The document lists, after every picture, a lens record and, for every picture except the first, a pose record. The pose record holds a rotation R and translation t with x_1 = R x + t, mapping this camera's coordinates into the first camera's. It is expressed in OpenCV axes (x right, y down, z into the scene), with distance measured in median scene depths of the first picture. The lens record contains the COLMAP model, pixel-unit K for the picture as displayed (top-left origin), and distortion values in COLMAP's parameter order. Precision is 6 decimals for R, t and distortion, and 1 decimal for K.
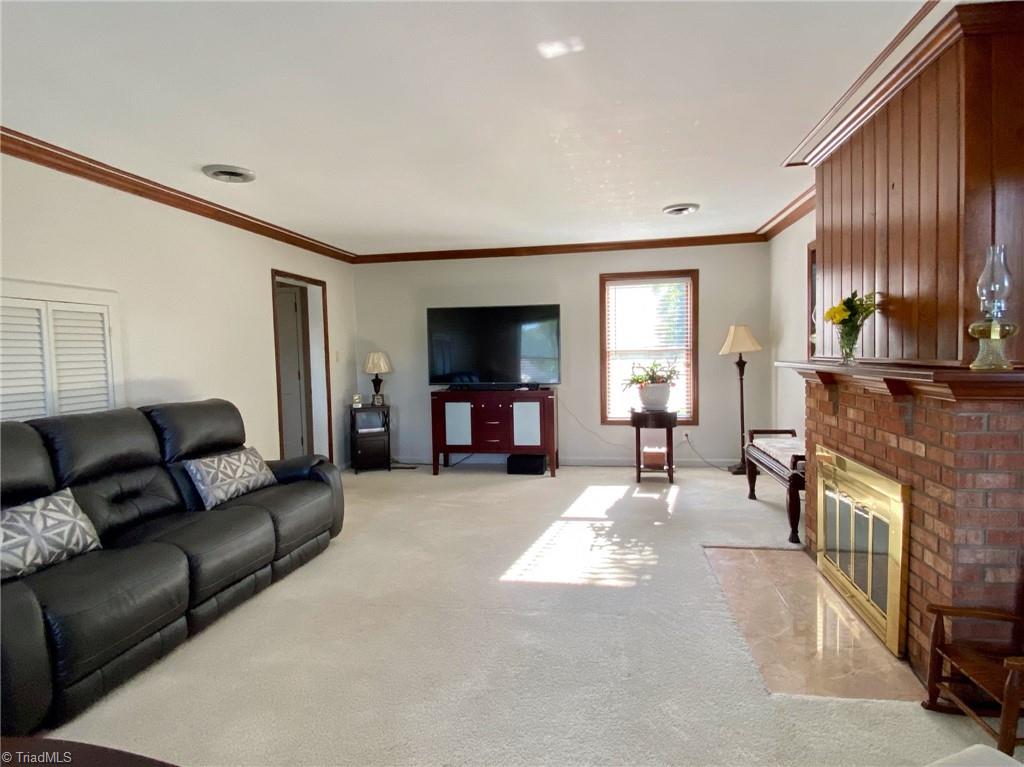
lens RADIAL K [[555.8, 0, 515.8], [0, 555.8, 383.3], [0, 0, 1]] dist [0.075419, -0.072394]
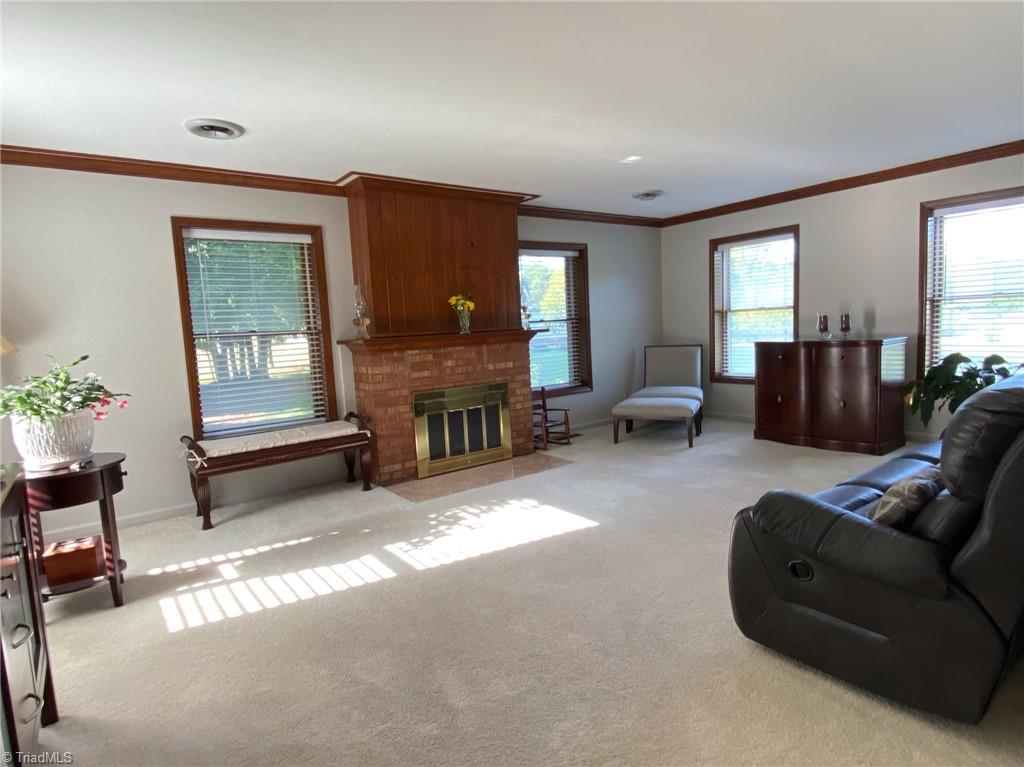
lens RADIAL K [[564.5, 0, 523.4], [0, 564.5, 383.0], [0, 0, 1]] dist [0.077199, -0.078608]
pose [[-0.732634, -0.007249, 0.680584, -0.553232], [0.107804, 0.986085, 0.126552, -0.059969], [-0.672031, 0.166086, -0.721658, 1.546302]]
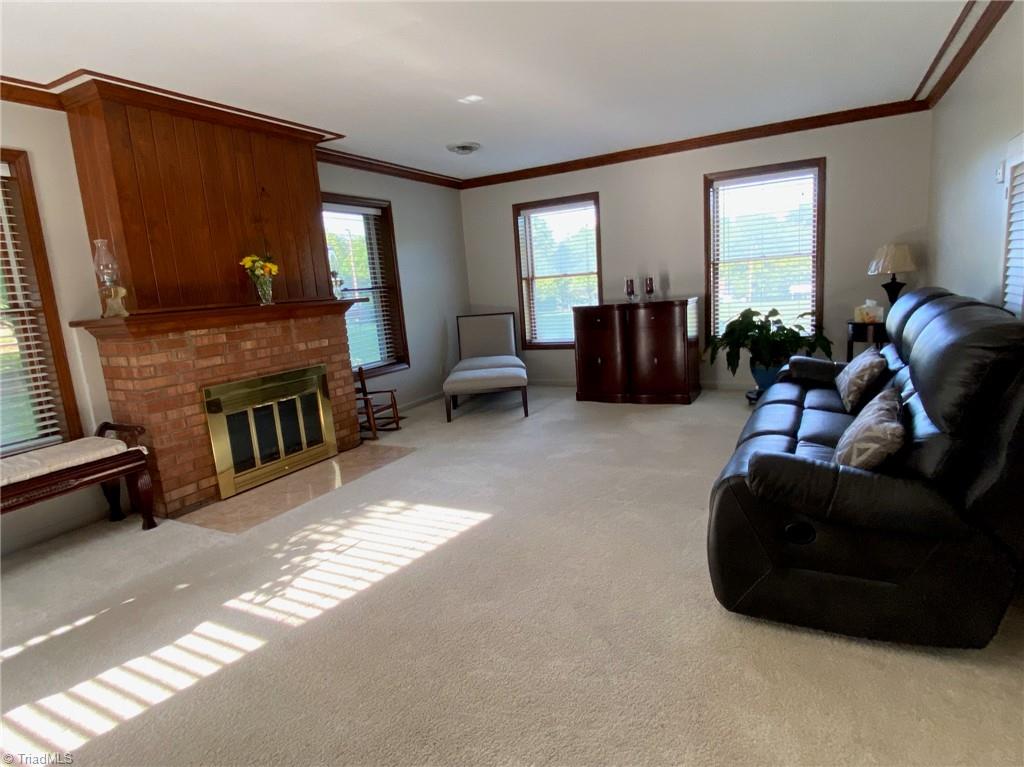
lens RADIAL K [[564.5, 0, 523.4], [0, 564.5, 383.0], [0, 0, 1]] dist [0.077199, -0.078608]
pose [[-0.949770, 0.041017, 0.310250, -0.321667], [0.113428, 0.969083, 0.219119, -0.060107], [-0.291670, 0.243303, -0.925058, 1.527001]]
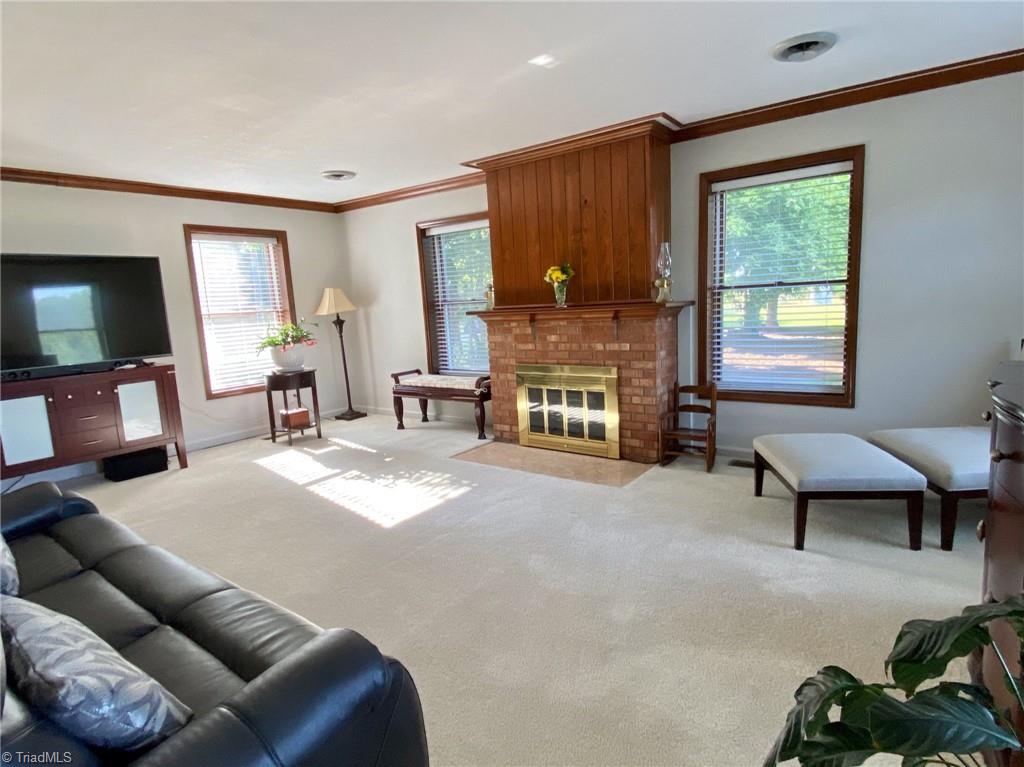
lens RADIAL K [[555.8, 0, 515.8], [0, 555.8, 383.3], [0, 0, 1]] dist [0.075419, -0.072394]
pose [[0.448454, -0.134958, 0.883558, -0.663779], [0.093763, 0.990184, 0.103654, 0.003979], [-0.888874, 0.036361, 0.456706, 0.264362]]
